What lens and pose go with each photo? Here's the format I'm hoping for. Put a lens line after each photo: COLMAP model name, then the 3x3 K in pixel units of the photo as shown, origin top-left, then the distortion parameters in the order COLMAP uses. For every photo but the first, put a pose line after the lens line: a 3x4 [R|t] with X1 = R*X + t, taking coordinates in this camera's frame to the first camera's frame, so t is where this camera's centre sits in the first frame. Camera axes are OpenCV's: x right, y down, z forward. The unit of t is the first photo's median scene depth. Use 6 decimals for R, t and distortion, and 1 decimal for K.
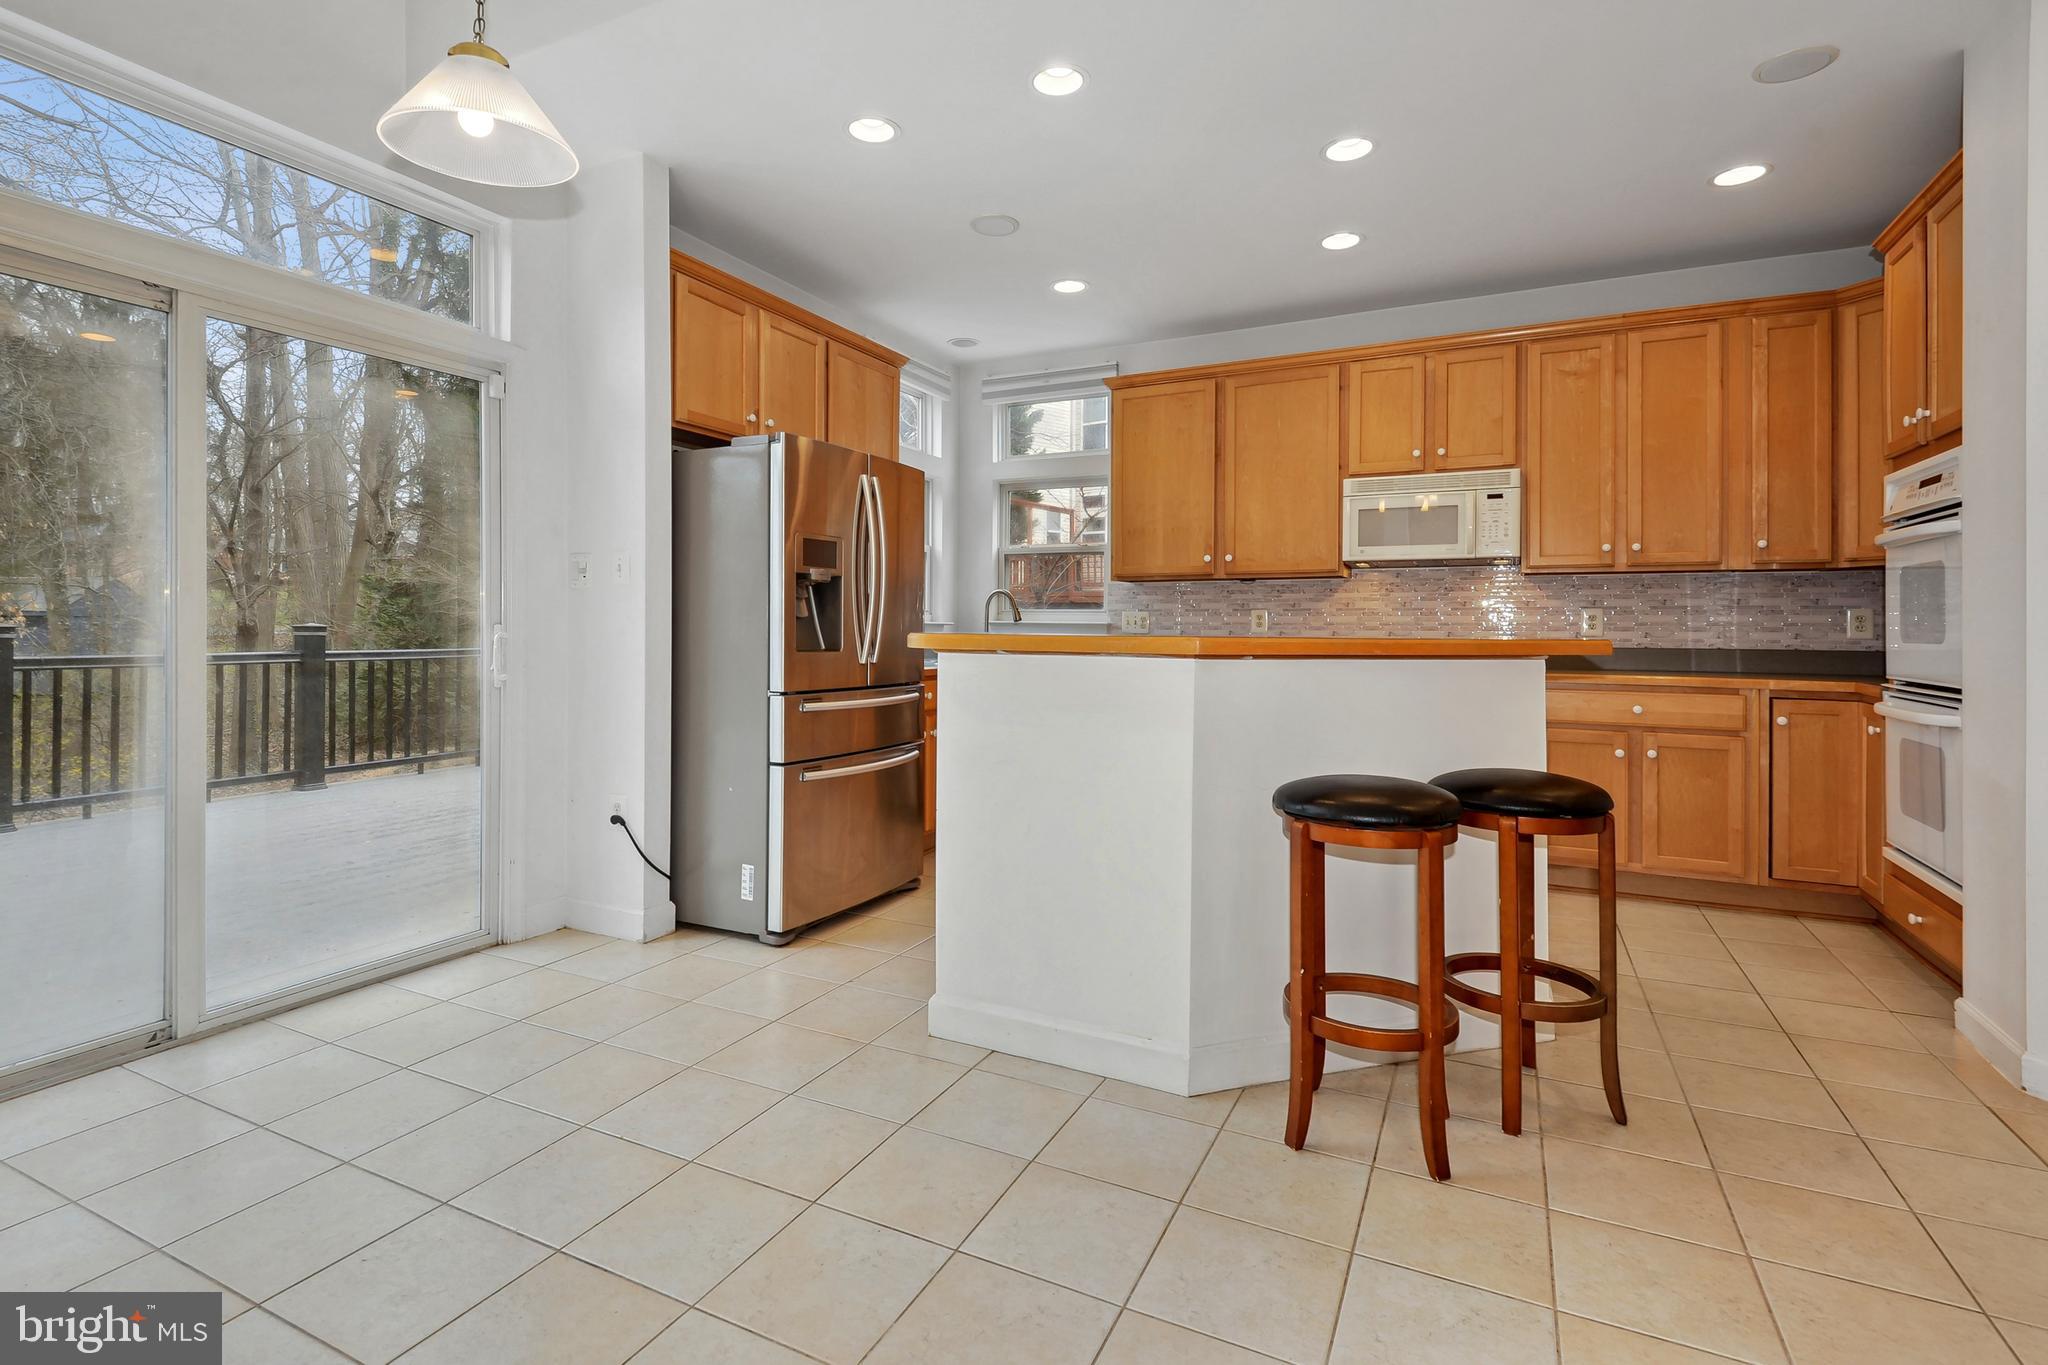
lens RADIAL K [[982.5, 0, 1019.2], [0, 982.5, 623.8], [0, 0, 1]] dist [0.009945, -0.001162]
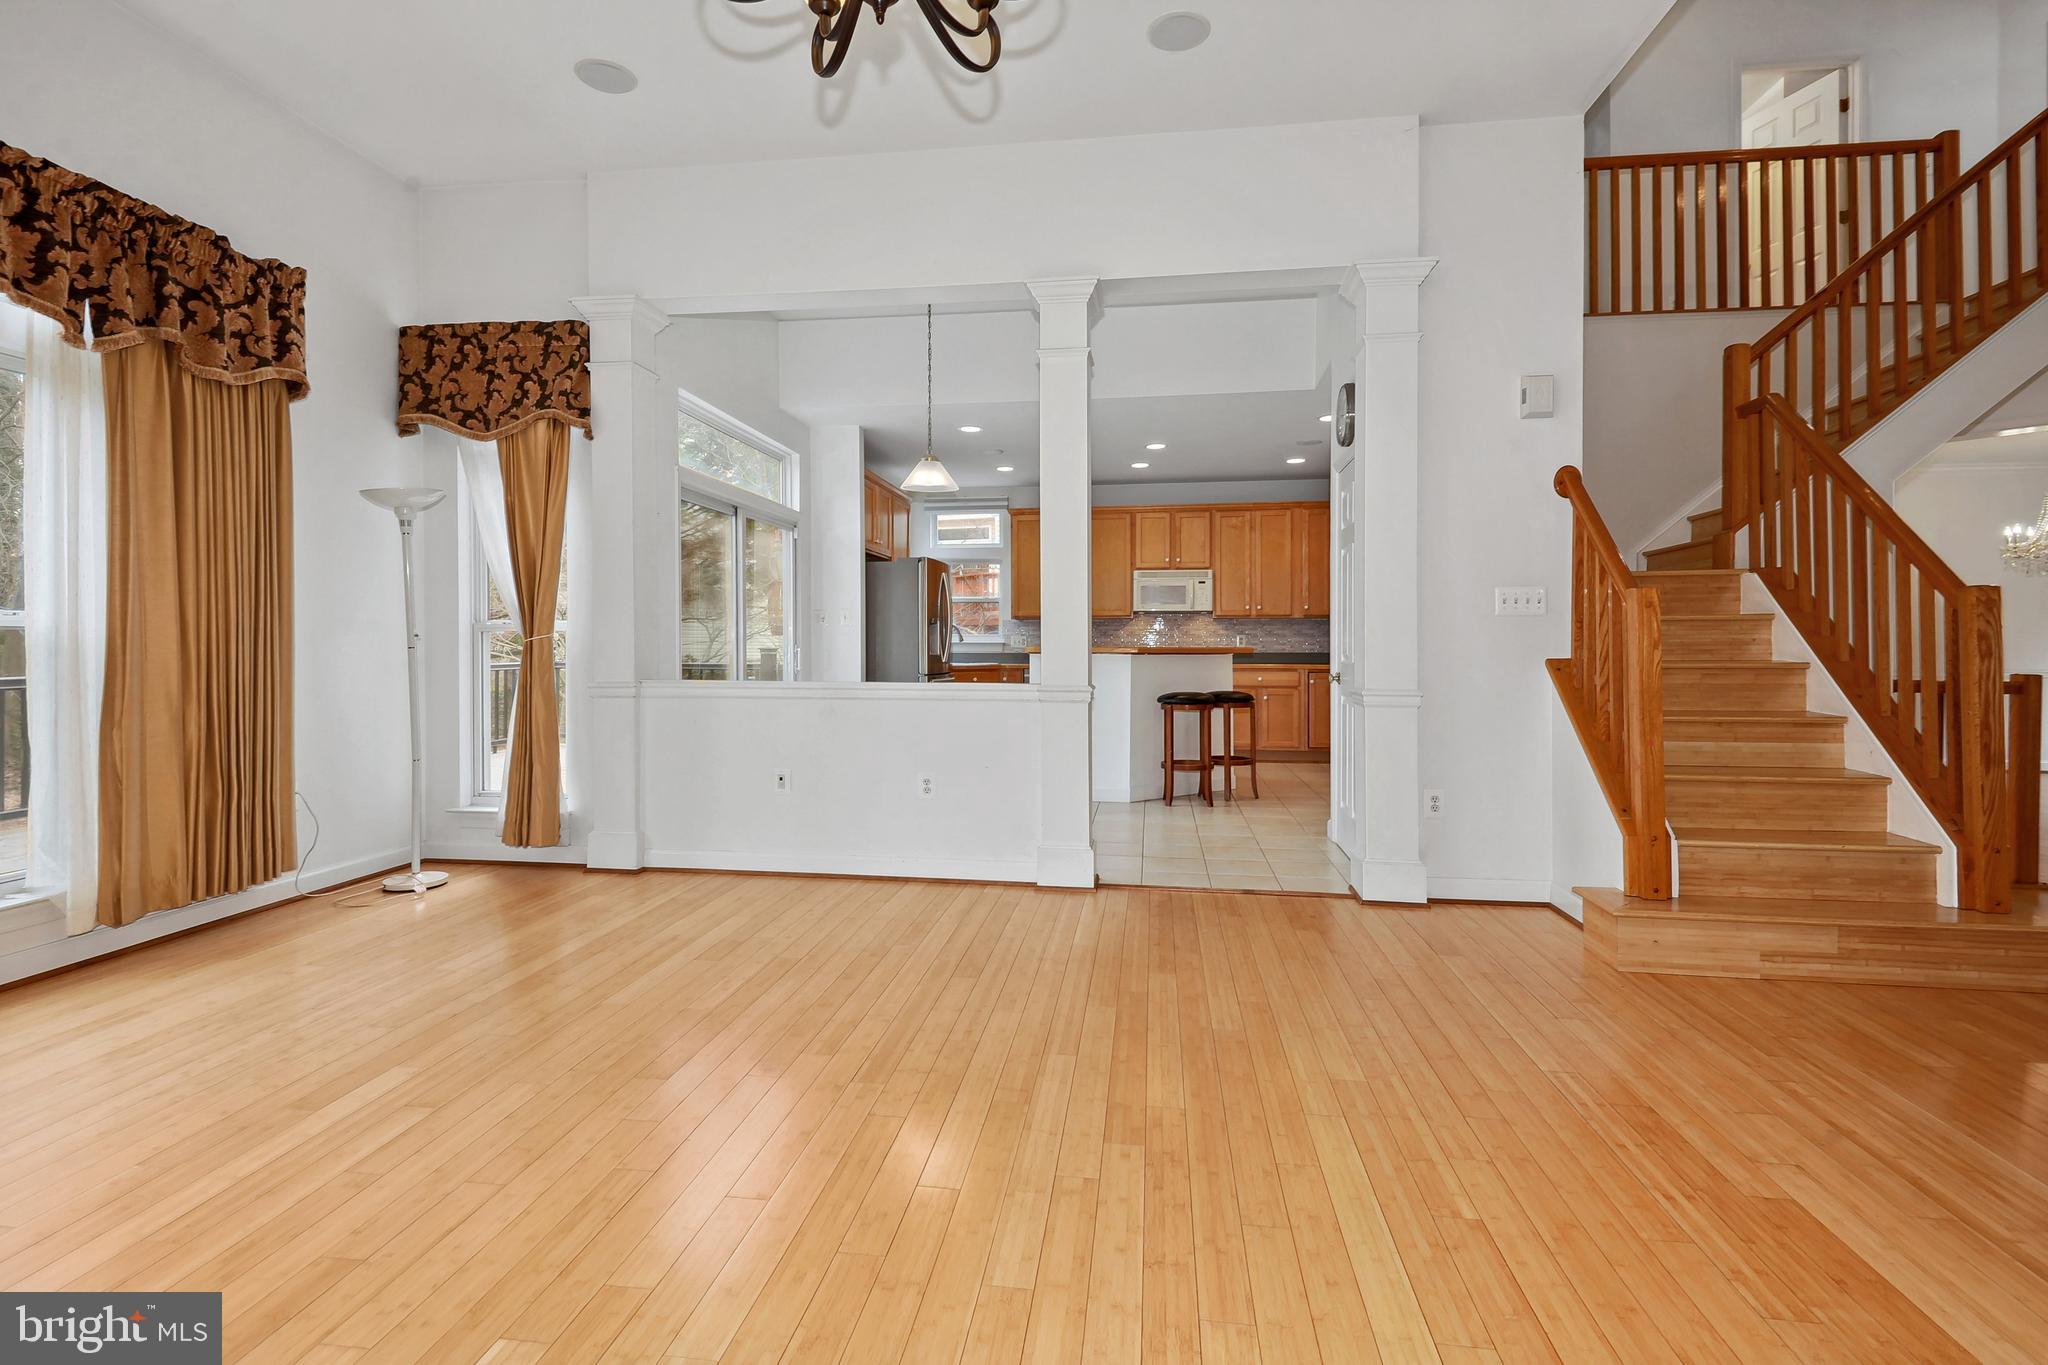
lens RADIAL K [[960.6, 0, 1012.8], [0, 960.6, 653.6], [0, 0, 1]] dist [0.023839, -0.013864]
pose [[0.951211, -0.007513, 0.308450, -0.547417], [0.004317, 0.999930, 0.011043, 0.000782], [-0.308512, -0.009173, 0.951176, -0.853355]]
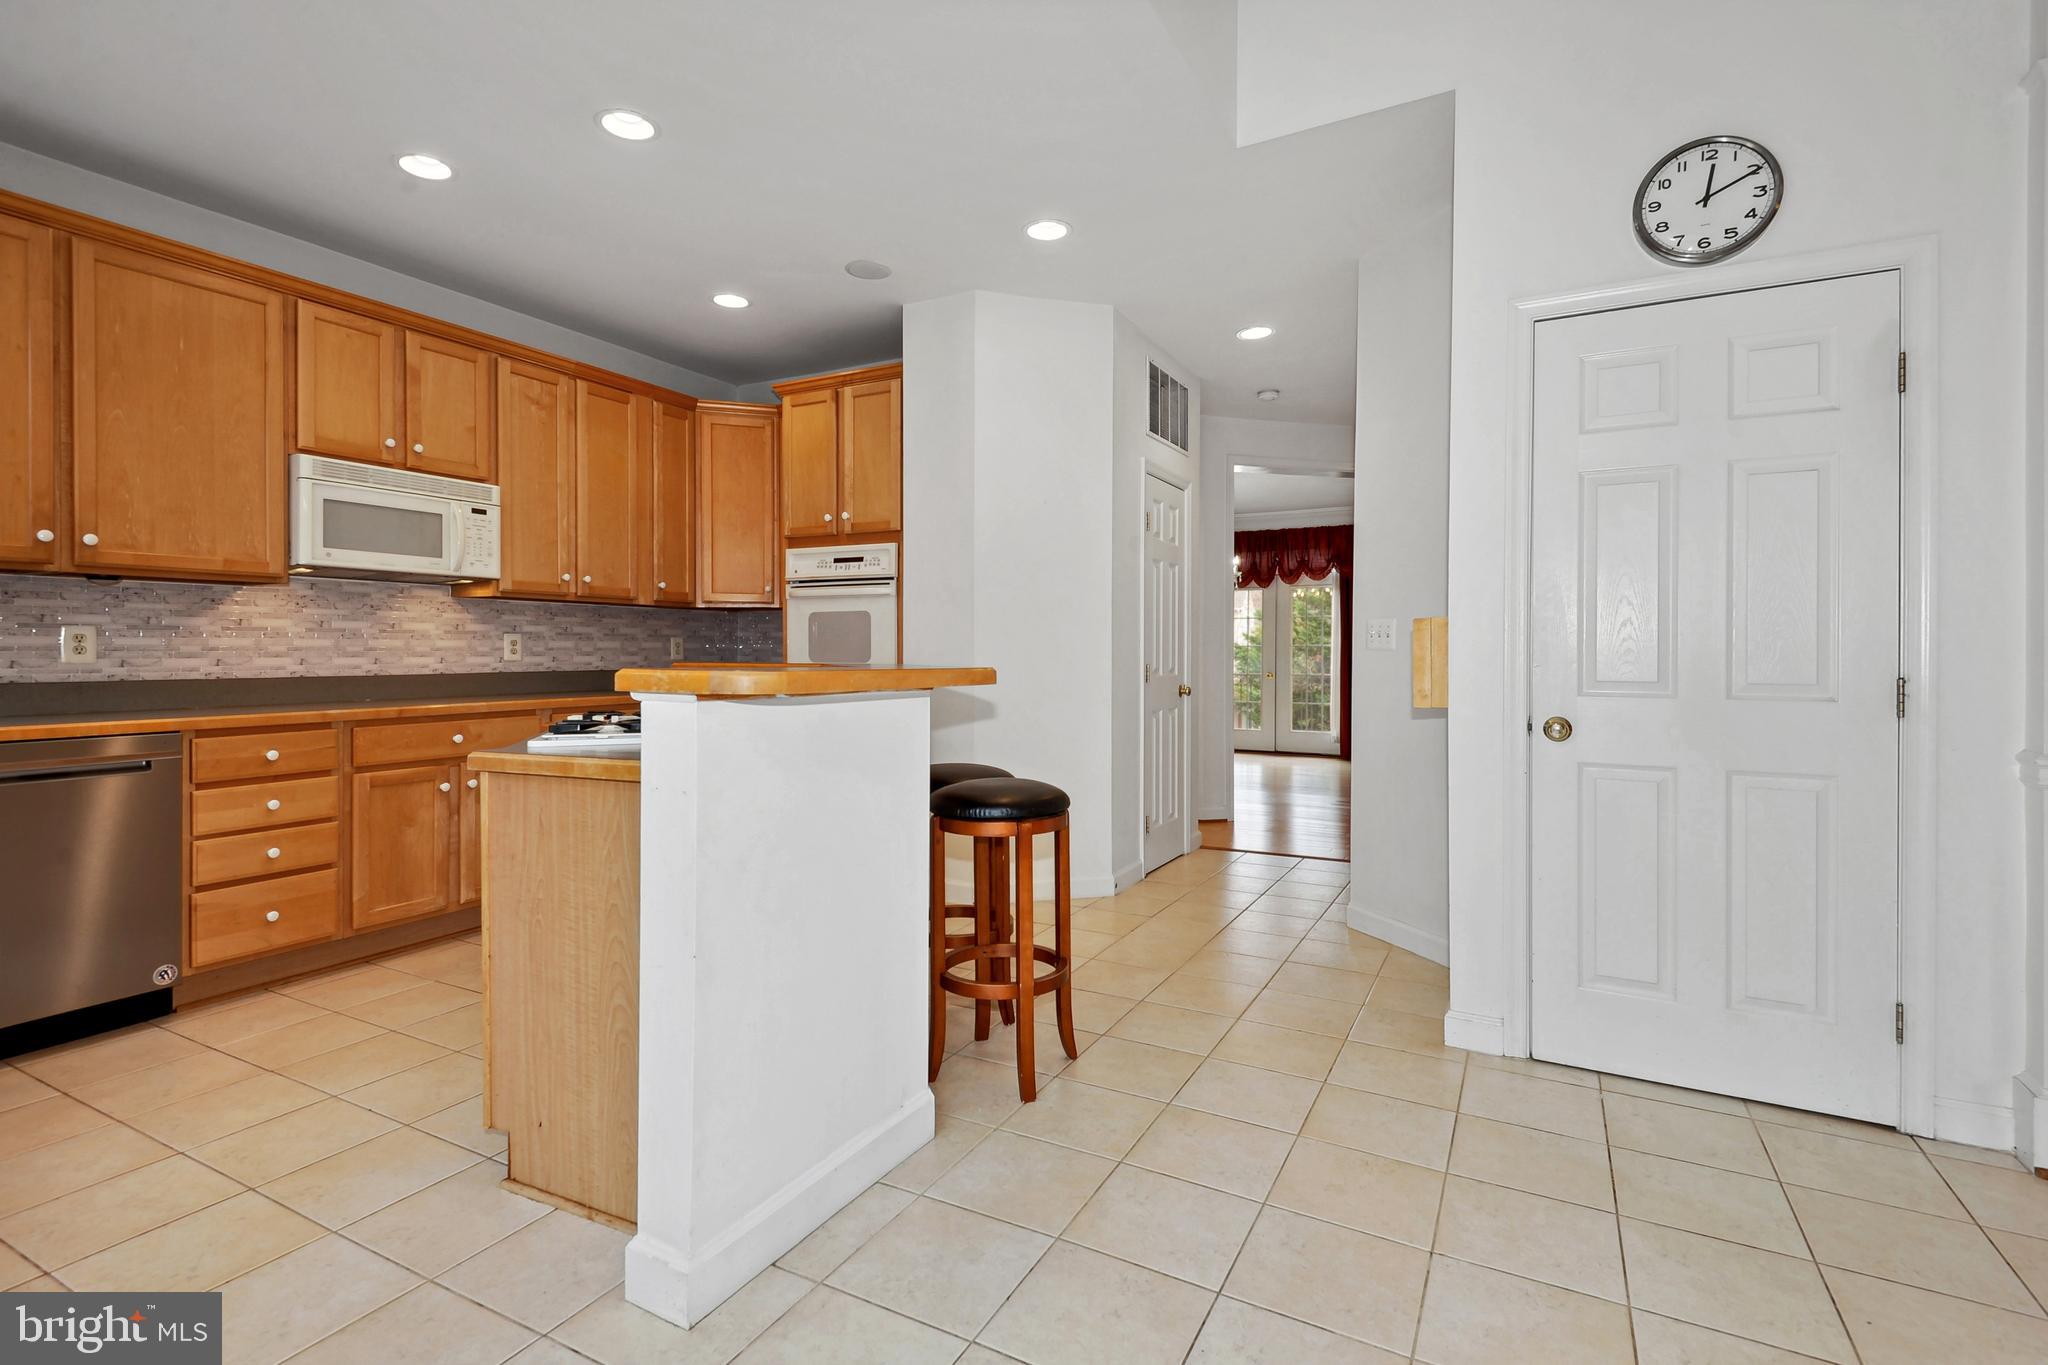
lens RADIAL K [[960.6, 0, 1012.8], [0, 960.6, 653.6], [0, 0, 1]] dist [0.023839, -0.013864]
pose [[0.039889, -0.005390, 0.999190, -0.402069], [-0.003710, 0.999978, 0.005542, -0.002635], [-0.999197, -0.003928, 0.039868, 0.457193]]
